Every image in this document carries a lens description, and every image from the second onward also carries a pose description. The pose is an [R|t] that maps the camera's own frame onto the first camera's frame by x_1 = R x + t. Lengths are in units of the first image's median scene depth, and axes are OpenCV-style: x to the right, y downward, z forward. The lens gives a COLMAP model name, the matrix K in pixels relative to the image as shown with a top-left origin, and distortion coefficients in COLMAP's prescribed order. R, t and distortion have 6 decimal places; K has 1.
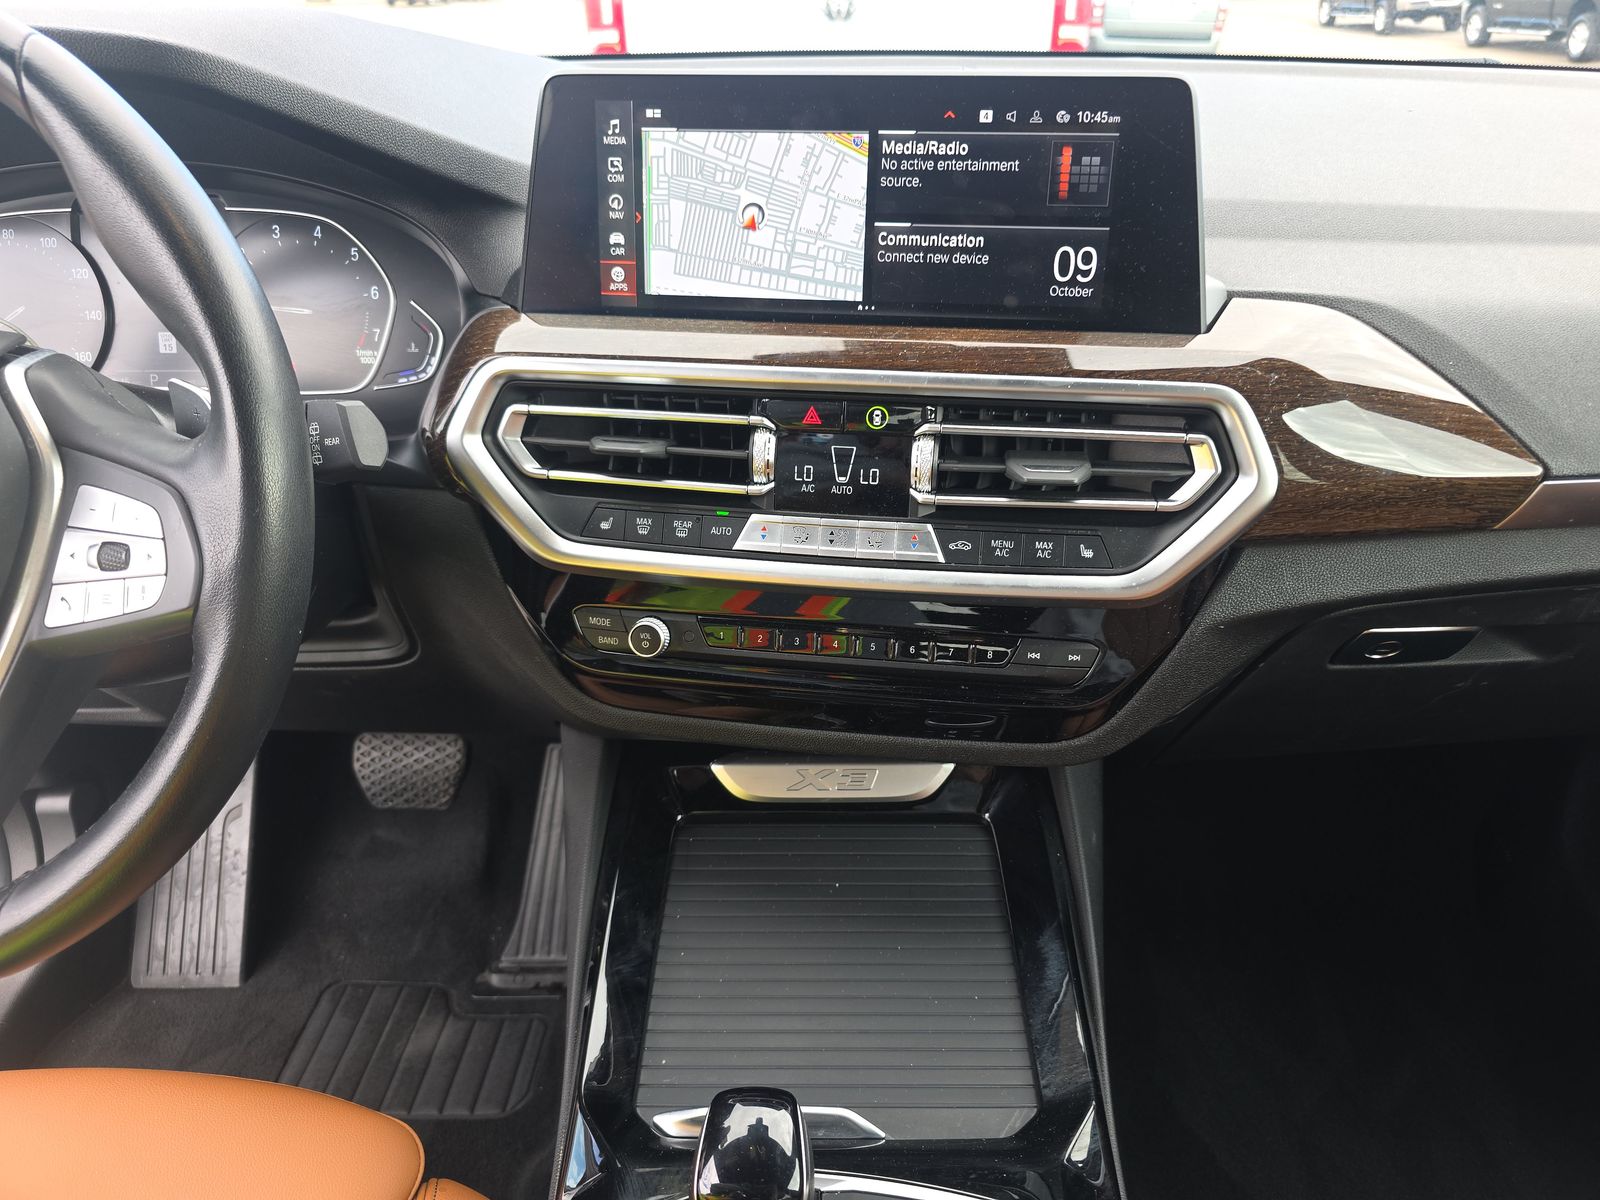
lens RADIAL K [[1150.0, 0, 865.2], [0, 1150.0, 629.5], [0, 0, 1]] dist [0.044212, -0.049435]
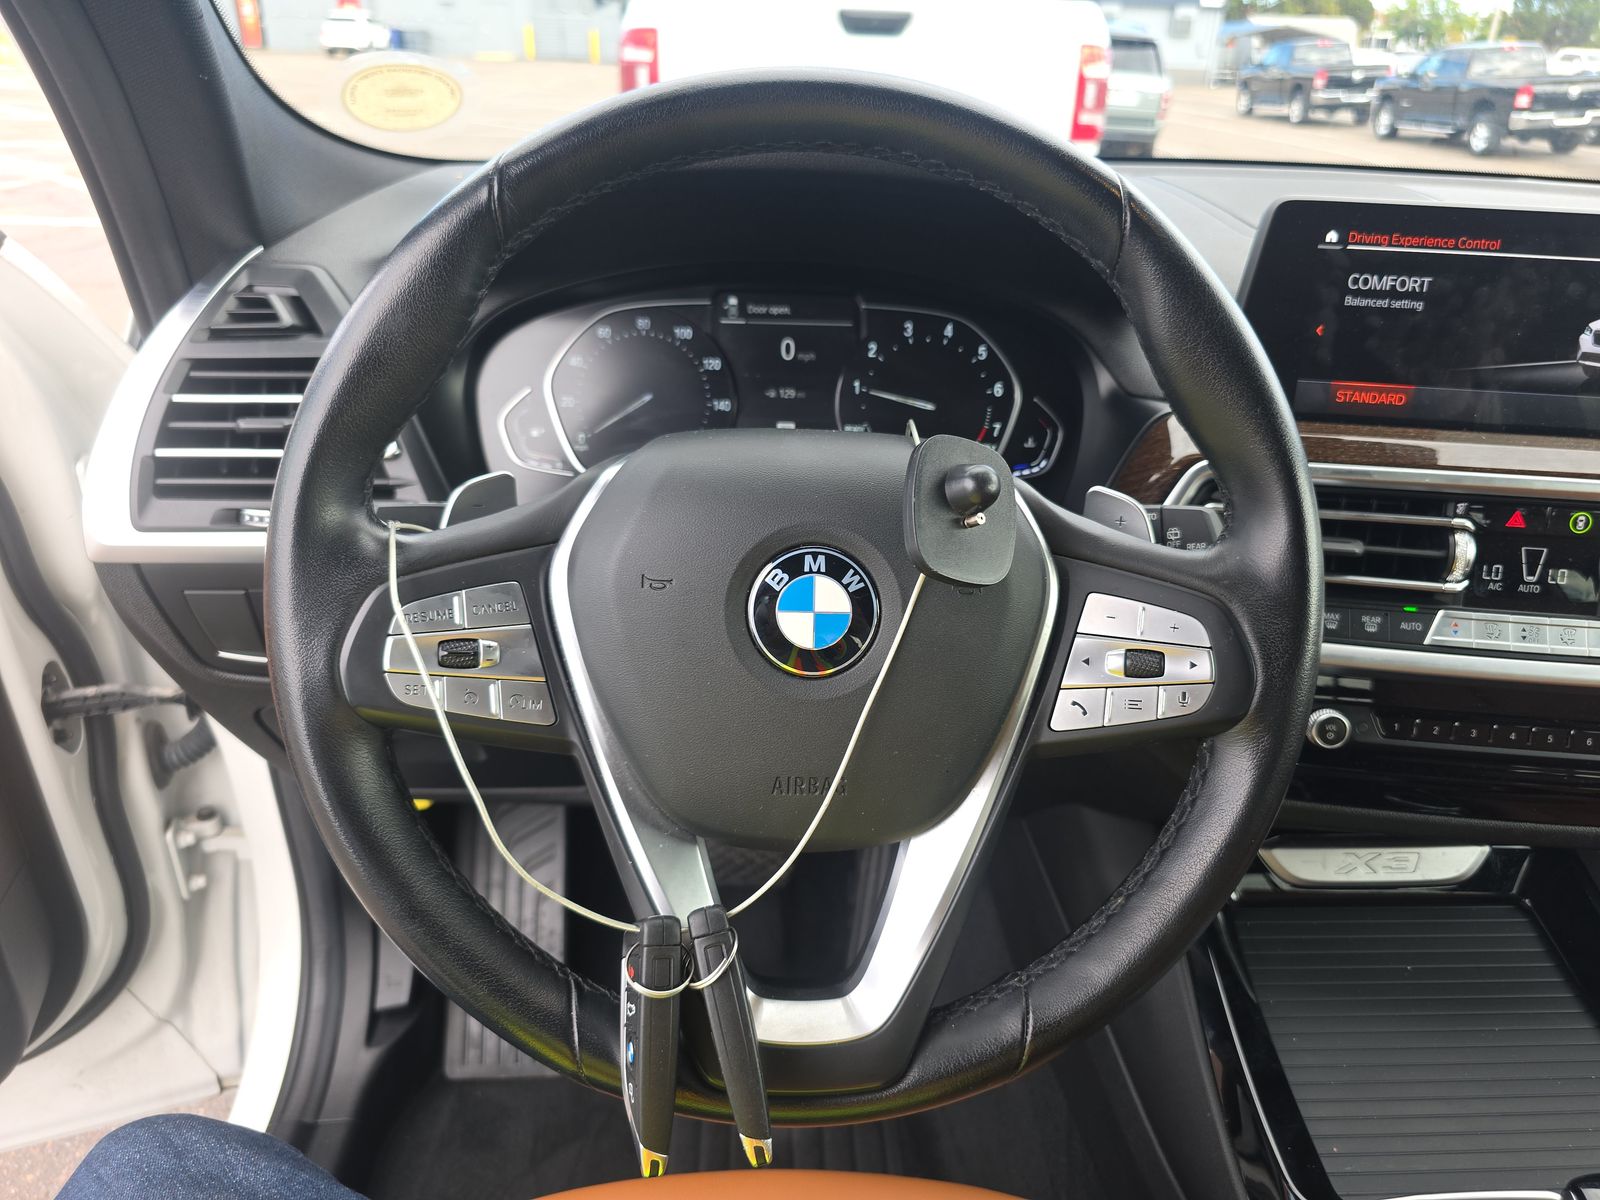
lens RADIAL K [[1173.4, 0, 802.3], [0, 1173.4, 609.8], [0, 0, 1]] dist [0.001067, -0.003910]
pose [[0.997296, 0.008201, 0.073024, -0.742646], [-0.003570, 0.997987, -0.063323, -0.031112], [-0.073396, 0.062891, 0.995318, -0.015198]]
